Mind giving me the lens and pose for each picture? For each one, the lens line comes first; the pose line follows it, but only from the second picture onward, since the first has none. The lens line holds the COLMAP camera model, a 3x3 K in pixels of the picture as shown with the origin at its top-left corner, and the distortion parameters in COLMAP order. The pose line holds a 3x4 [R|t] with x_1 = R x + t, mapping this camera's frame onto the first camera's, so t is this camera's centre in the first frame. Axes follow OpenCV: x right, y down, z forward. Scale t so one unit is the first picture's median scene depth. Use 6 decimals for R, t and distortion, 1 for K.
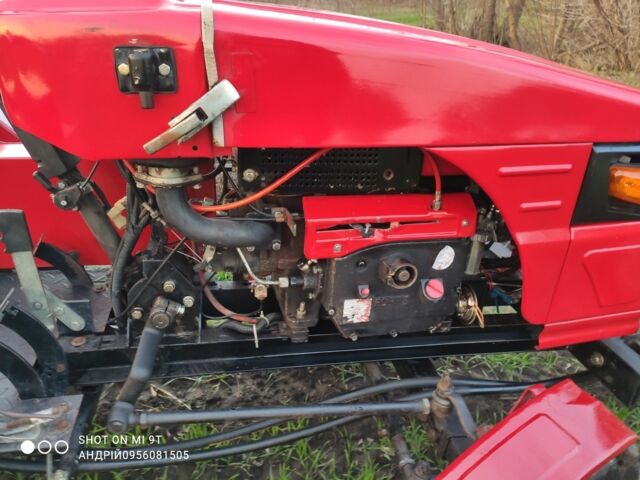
lens RADIAL K [[483.1, 0, 320.0], [0, 483.1, 240.0], [0, 0, 1]] dist [0.086263, -0.126521]
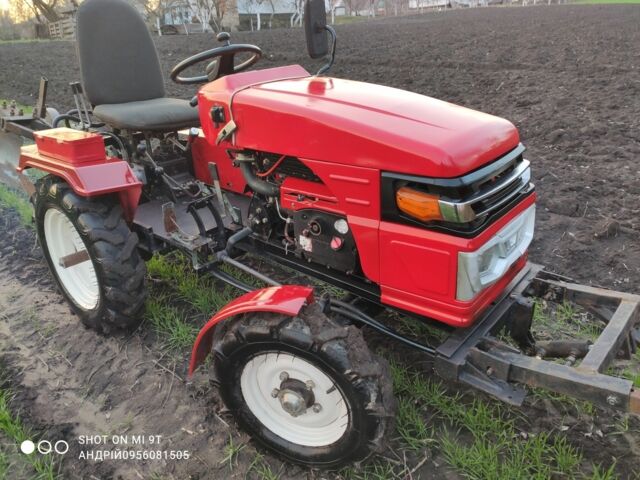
lens RADIAL K [[483.1, 0, 320.0], [0, 483.1, 240.0], [0, 0, 1]] dist [0.086263, -0.126521]
pose [[0.615574, 0.251383, -0.746911, 1.636669], [-0.263119, 0.958935, 0.105891, -0.084994], [0.742858, 0.131343, 0.656438, -0.197098]]
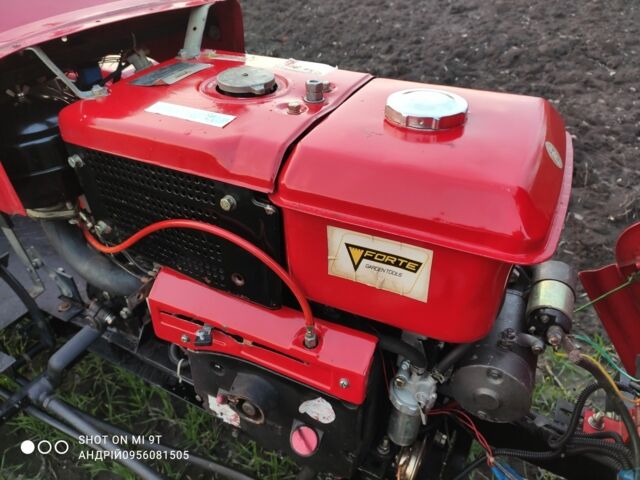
lens RADIAL K [[483.1, 0, 320.0], [0, 483.1, 240.0], [0, 0, 1]] dist [0.086263, -0.126521]
pose [[0.768881, 0.327900, -0.548911, 0.602707], [-0.232613, 0.943112, 0.237552, -0.384371], [0.595578, -0.054965, 0.801415, 0.505495]]
